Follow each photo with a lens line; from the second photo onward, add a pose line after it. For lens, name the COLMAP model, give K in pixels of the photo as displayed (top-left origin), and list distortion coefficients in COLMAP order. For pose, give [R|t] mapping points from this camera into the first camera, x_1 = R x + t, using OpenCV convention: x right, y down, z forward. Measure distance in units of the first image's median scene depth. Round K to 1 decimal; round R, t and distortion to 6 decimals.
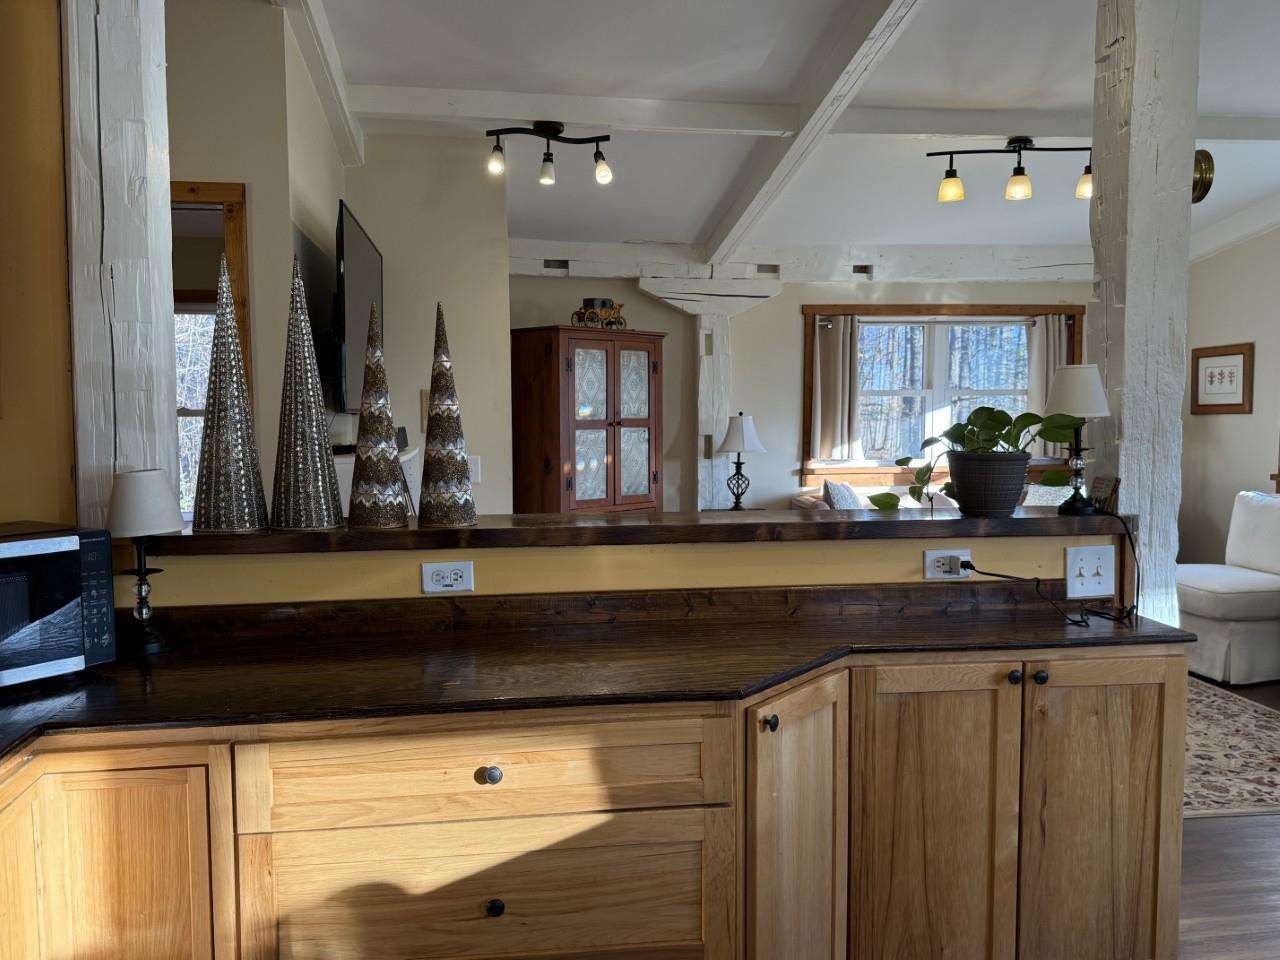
lens RADIAL K [[1051.1, 0, 640.0], [0, 1051.1, 480.0], [0, 0, 1]] dist [0.100672, -0.190226]
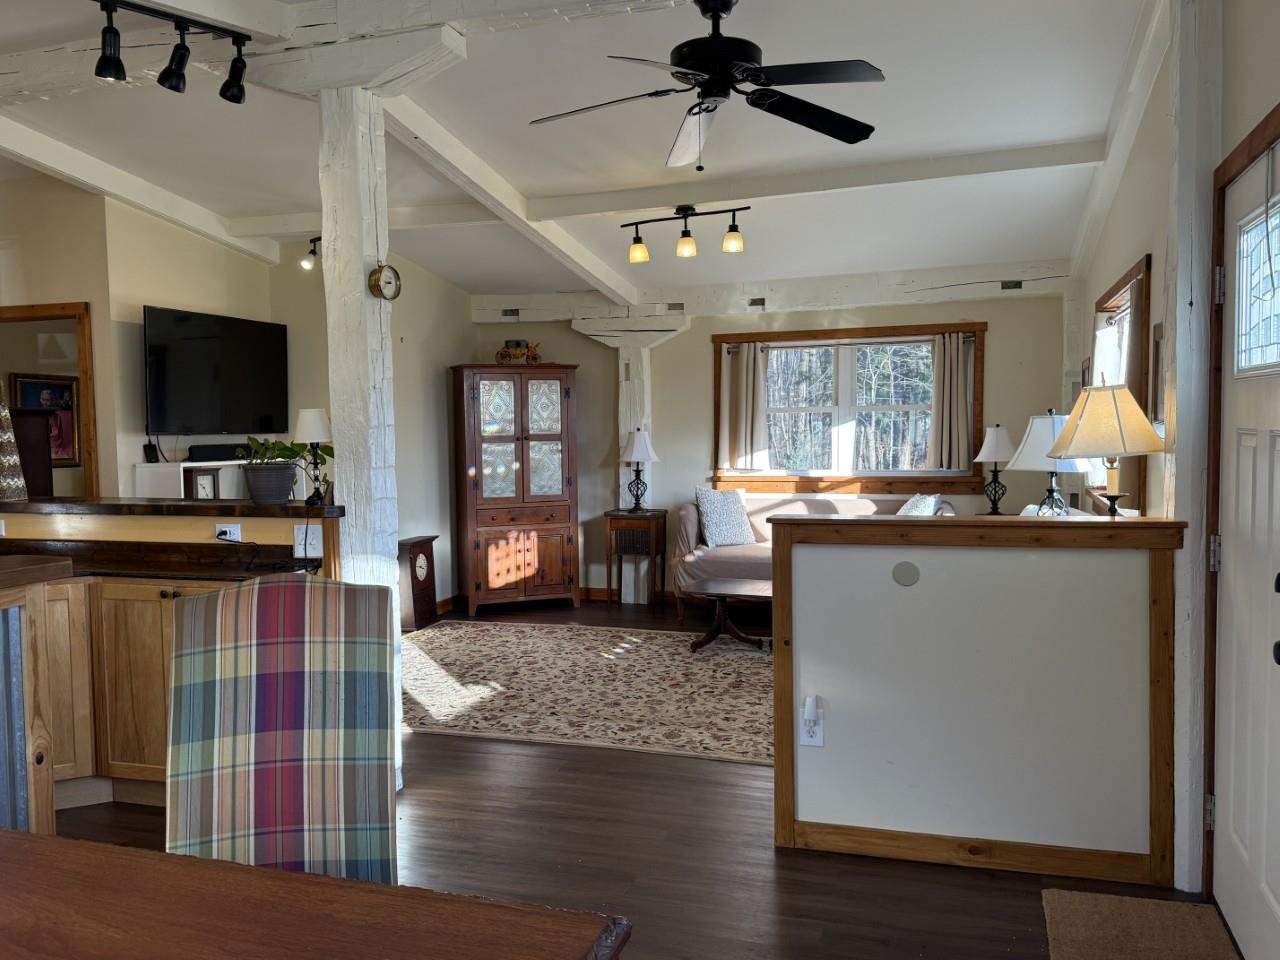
lens RADIAL K [[1051.1, 0, 640.0], [0, 1051.1, 480.0], [0, 0, 1]] dist [0.100672, -0.190226]
pose [[0.903714, 0.016687, -0.427812, 0.616001], [-0.018392, 0.999831, 0.000148, -0.005578], [0.427742, 0.007735, 0.903868, -0.083649]]
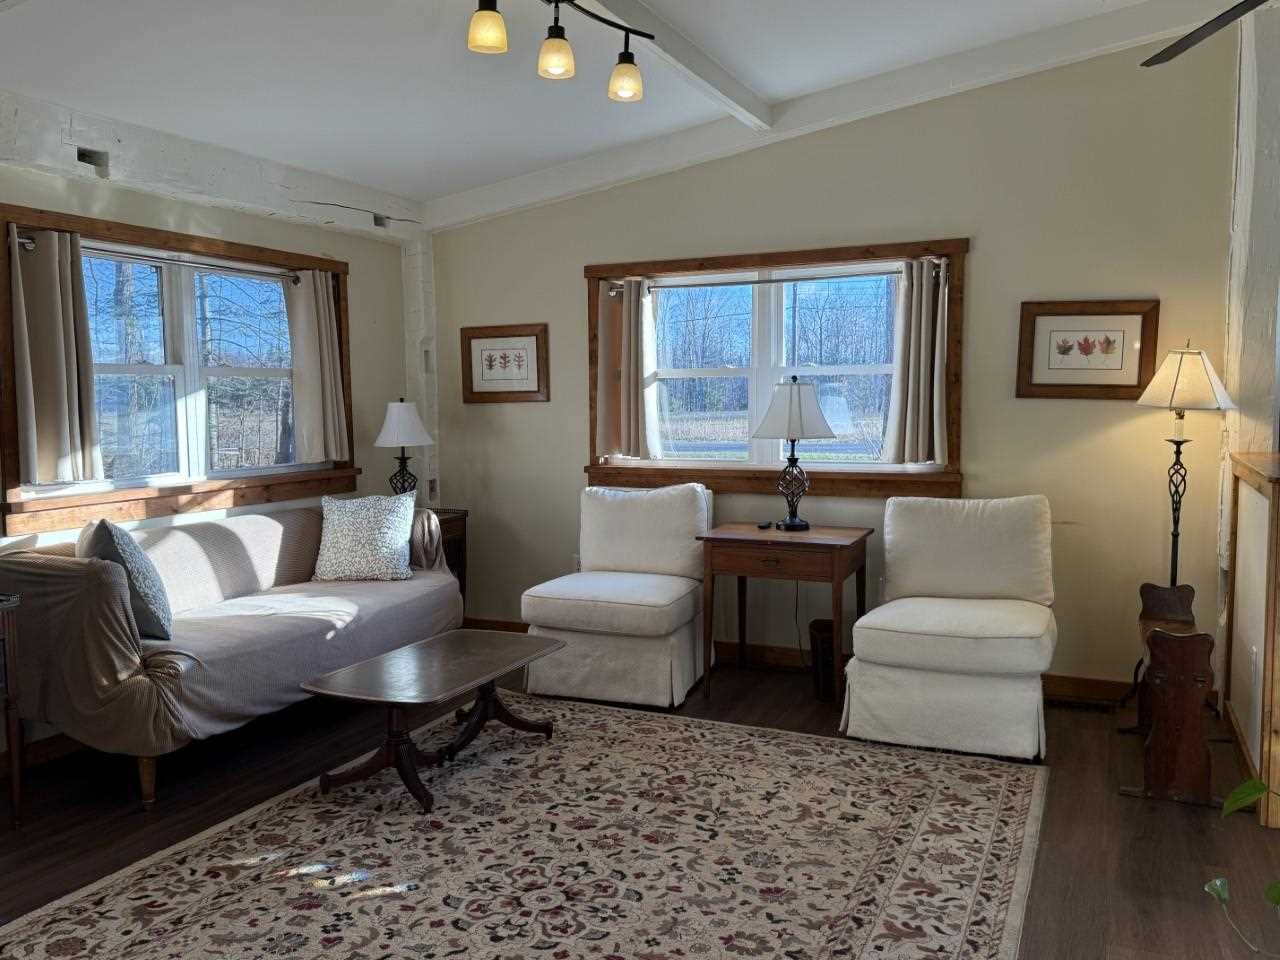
lens RADIAL K [[1025.6, 0, 664.8], [0, 1025.6, 484.7], [0, 0, 1]] dist [0.092056, -0.174599]
pose [[0.515668, -0.071450, 0.853804, -0.134192], [0.059942, 0.997084, 0.047237, -0.026801], [-0.854689, 0.026820, 0.518447, 0.456443]]
